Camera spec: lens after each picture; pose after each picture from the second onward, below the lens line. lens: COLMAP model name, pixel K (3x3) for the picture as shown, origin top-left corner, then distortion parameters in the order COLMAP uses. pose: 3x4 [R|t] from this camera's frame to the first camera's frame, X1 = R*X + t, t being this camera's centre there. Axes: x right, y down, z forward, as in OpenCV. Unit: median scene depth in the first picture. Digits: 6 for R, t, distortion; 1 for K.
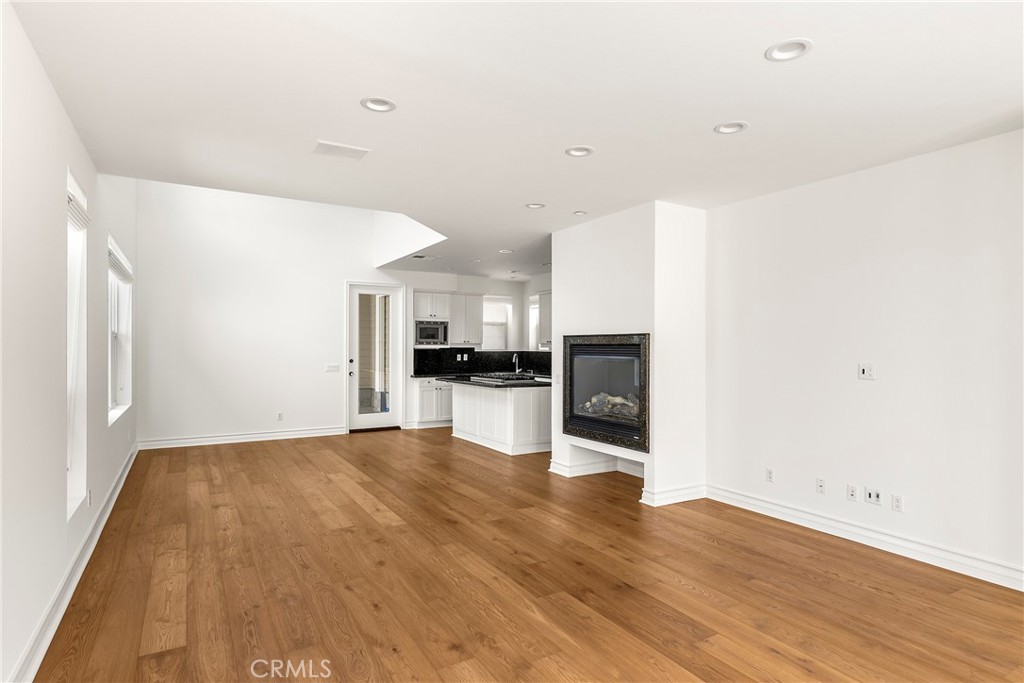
lens RADIAL K [[569.7, 0, 512.7], [0, 569.7, 347.6], [0, 0, 1]] dist [-0.000400, -0.000193]
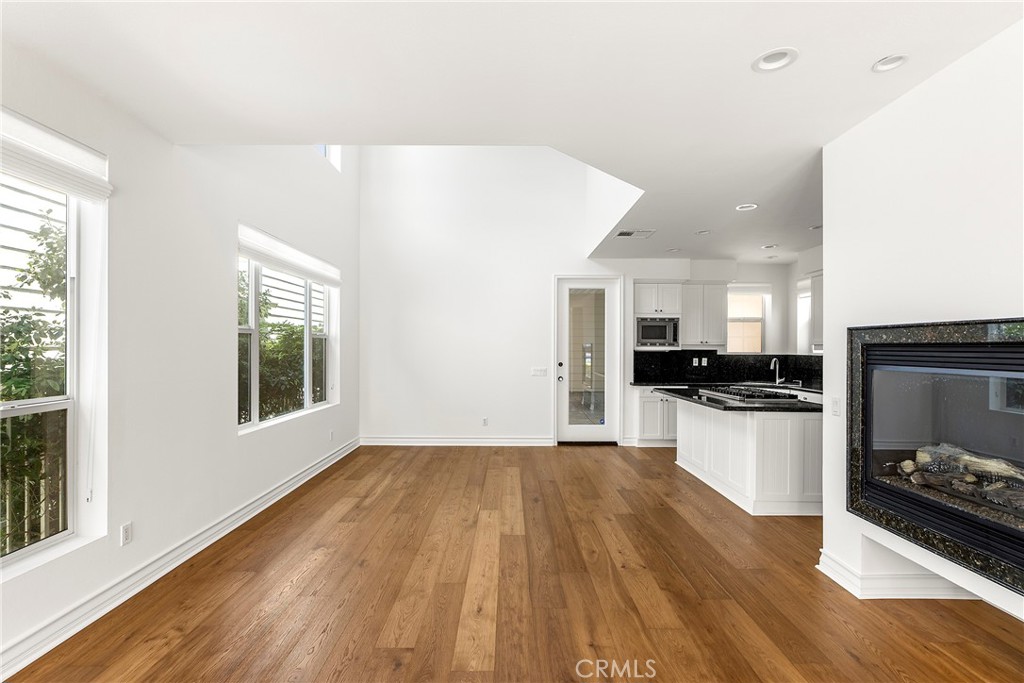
lens RADIAL K [[487.4, 0, 505.1], [0, 487.4, 345.7], [0, 0, 1]] dist [0.003769, 0.000437]
pose [[0.860000, 0.000009, -0.510294, 0.031676], [-0.004065, 0.999968, -0.006833, -0.000034], [0.510278, 0.007951, 0.859973, 0.301324]]
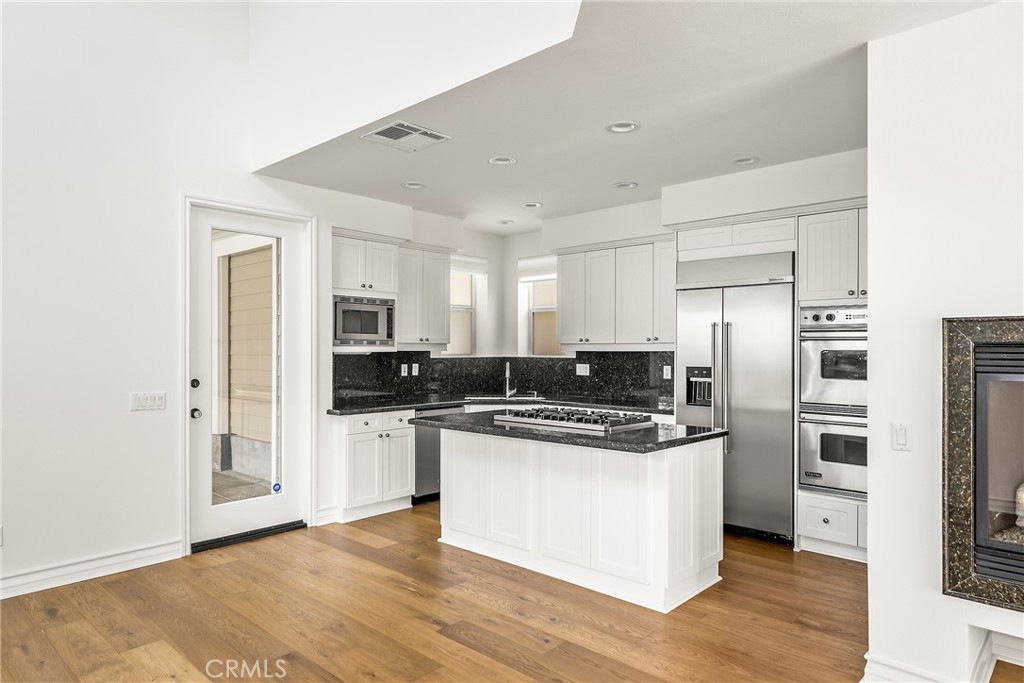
lens RADIAL K [[635.6, 0, 510.7], [0, 635.6, 349.6], [0, 0, 1]] dist [0.005179, -0.000059]
pose [[0.958166, -0.000299, 0.286211, -0.193627], [0.000489, 1.000000, -0.000592, -0.001173], [-0.286211, 0.000707, 0.958166, 0.475321]]
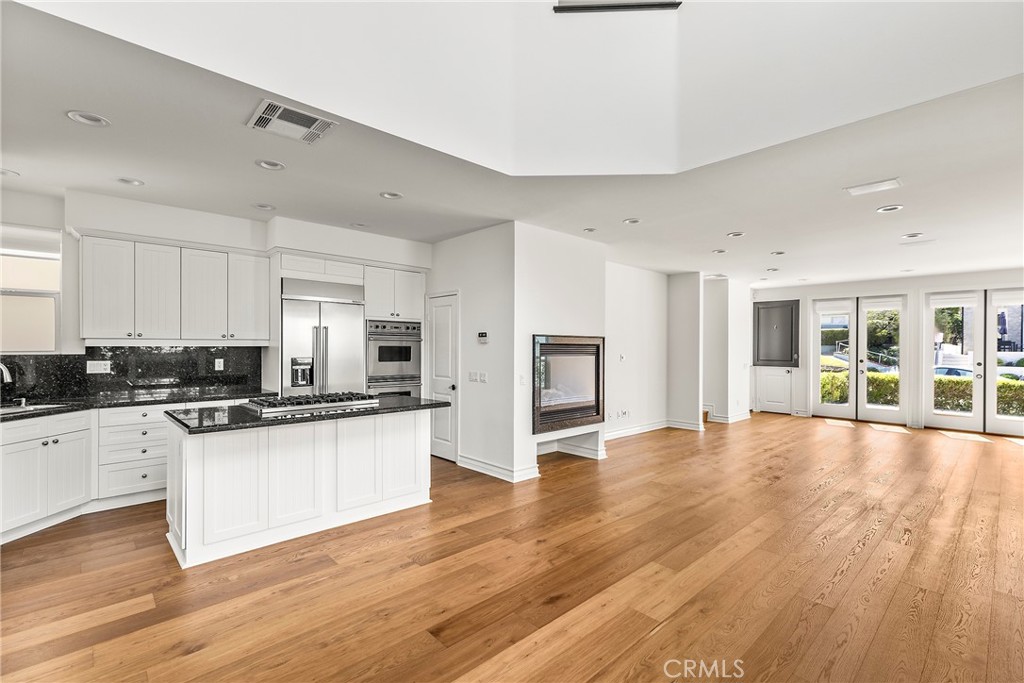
lens RADIAL K [[463.4, 0, 509.1], [0, 463.4, 345.2], [0, 0, 1]] dist [0.003621, 0.000377]
pose [[-0.225265, 0.002480, 0.974294, -0.460097], [-0.000816, 0.999996, -0.002735, -0.000169], [-0.974297, -0.001411, -0.225262, 0.831625]]
